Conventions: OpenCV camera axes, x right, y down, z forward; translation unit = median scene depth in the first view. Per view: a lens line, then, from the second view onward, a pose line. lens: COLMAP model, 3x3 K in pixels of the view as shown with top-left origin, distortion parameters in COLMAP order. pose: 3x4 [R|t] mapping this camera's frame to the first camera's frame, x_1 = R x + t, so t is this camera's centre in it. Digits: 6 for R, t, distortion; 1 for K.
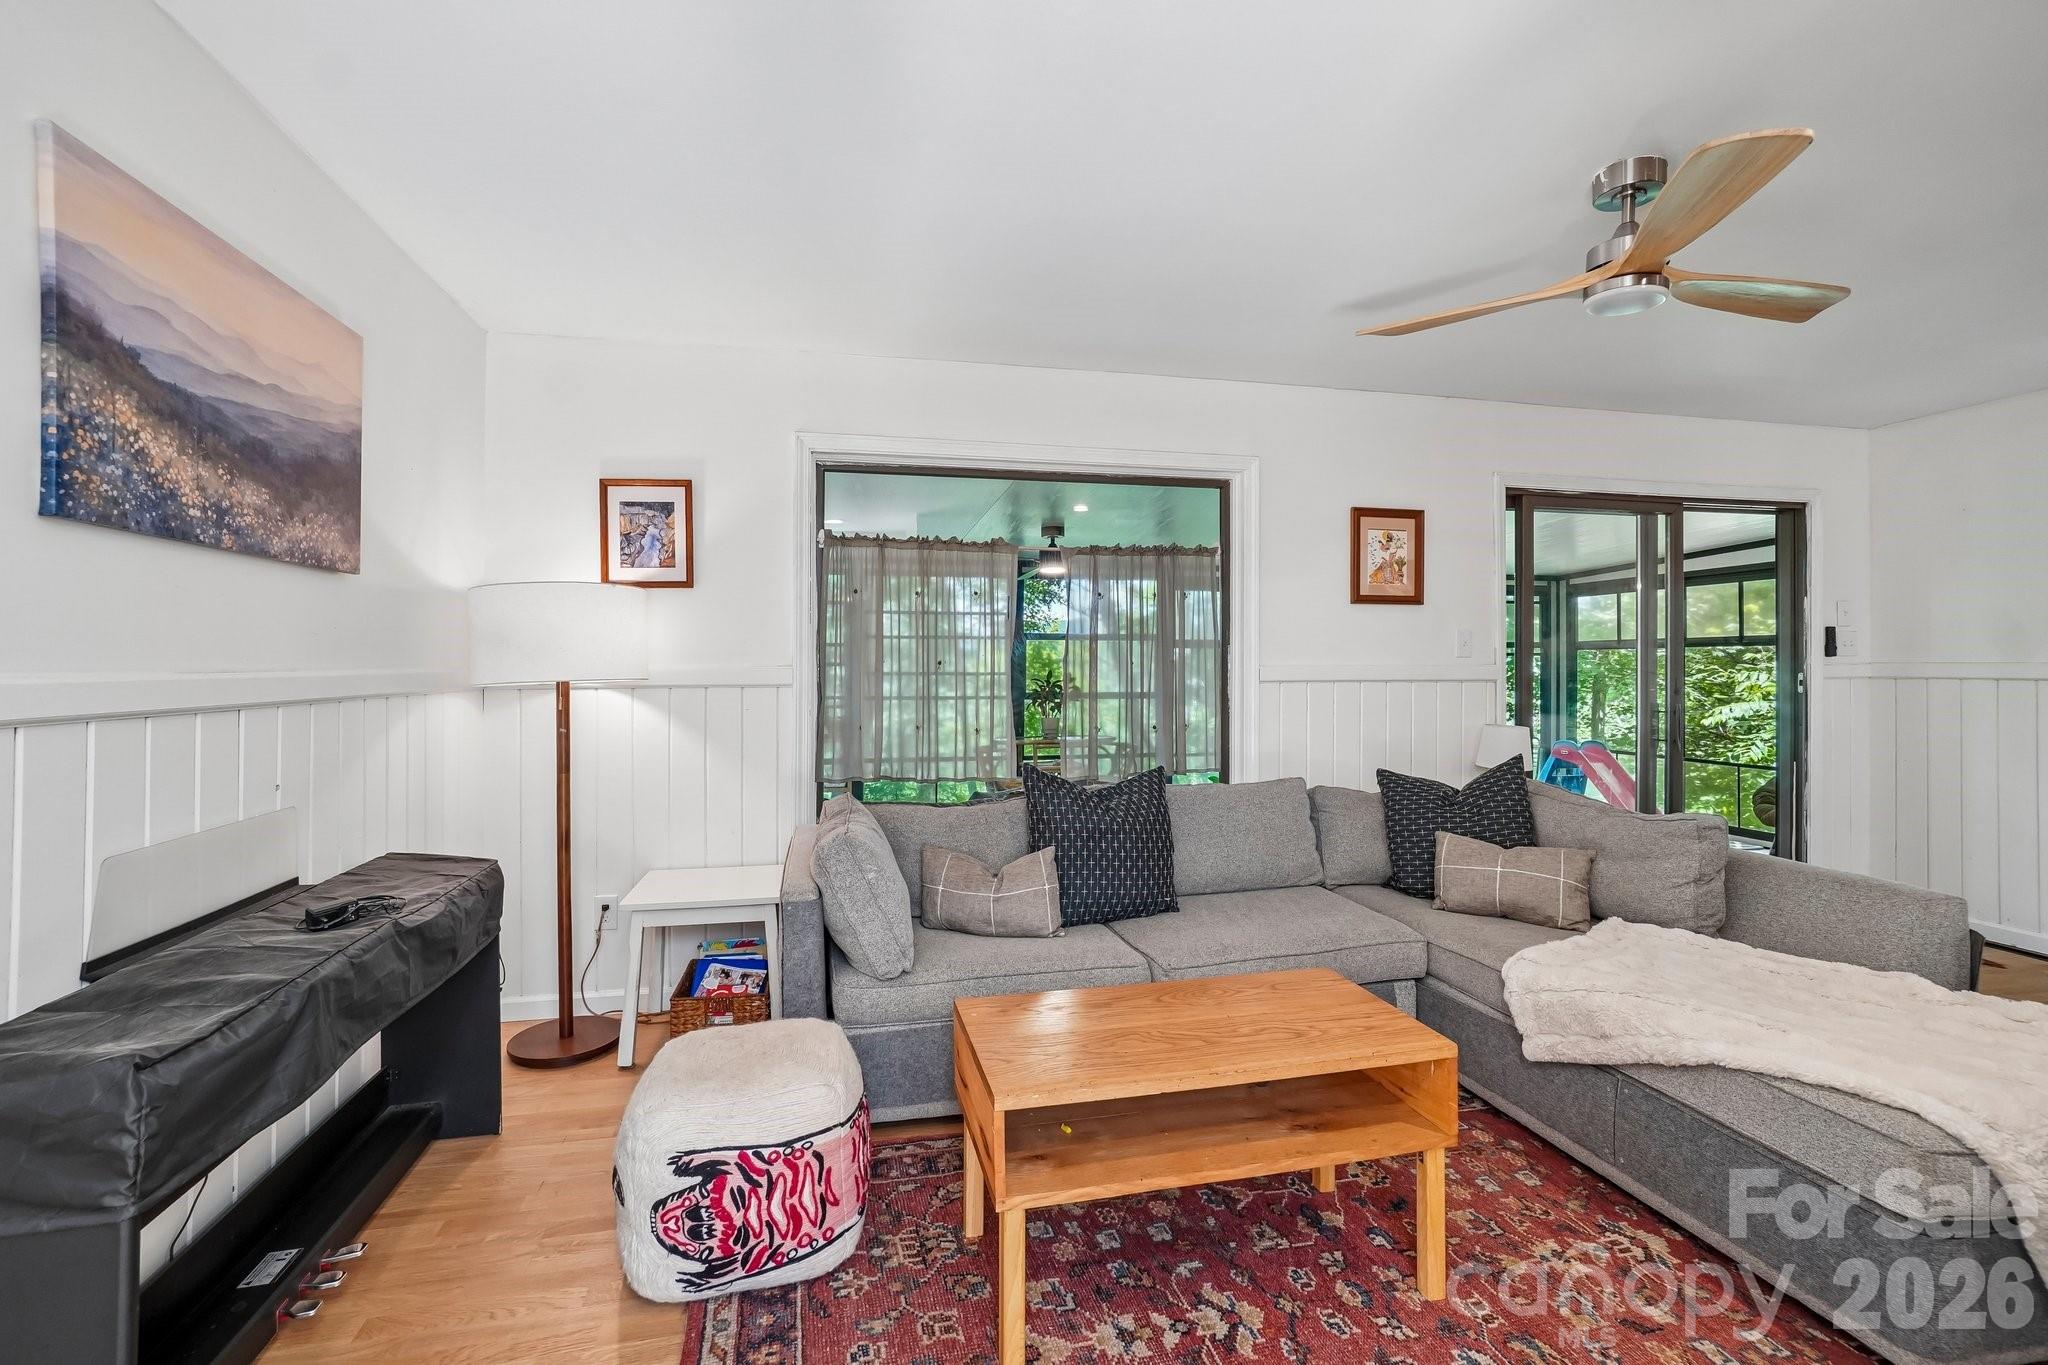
lens RADIAL K [[899.8, 0, 1024.5], [0, 899.8, 665.8], [0, 0, 1]] dist [-0.040290, 0.023264]
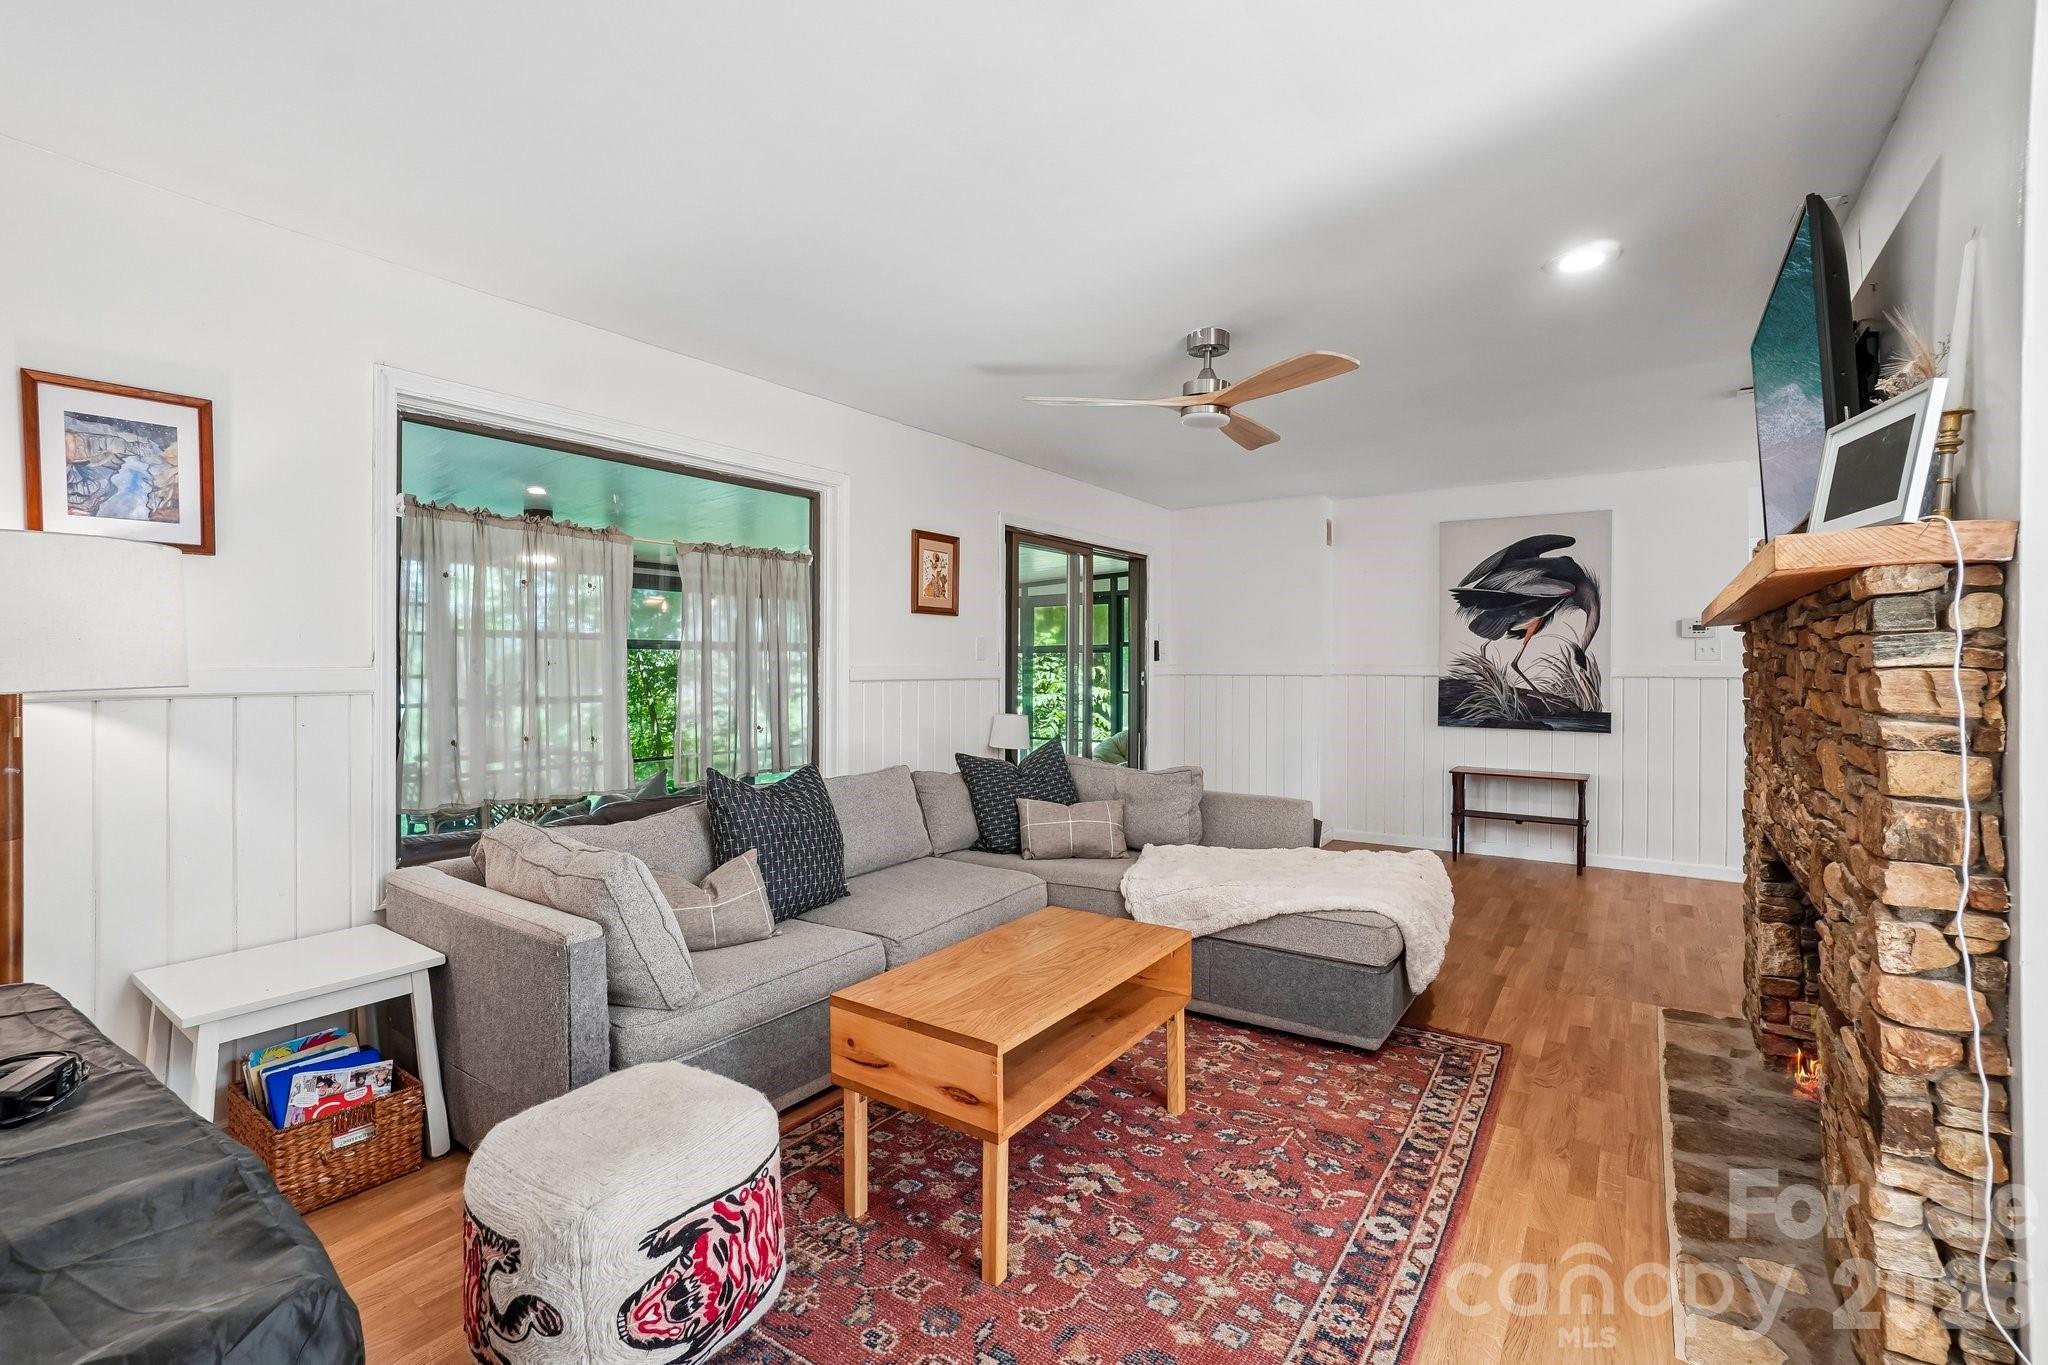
lens RADIAL K [[889.1, 0, 1023.6], [0, 889.1, 670.7], [0, 0, 1]] dist [-0.040053, 0.022476]
pose [[0.741021, -0.002666, 0.671476, -0.536048], [-0.000746, 0.999988, 0.004794, -0.000863], [-0.671481, -0.004053, 0.741010, 0.099469]]
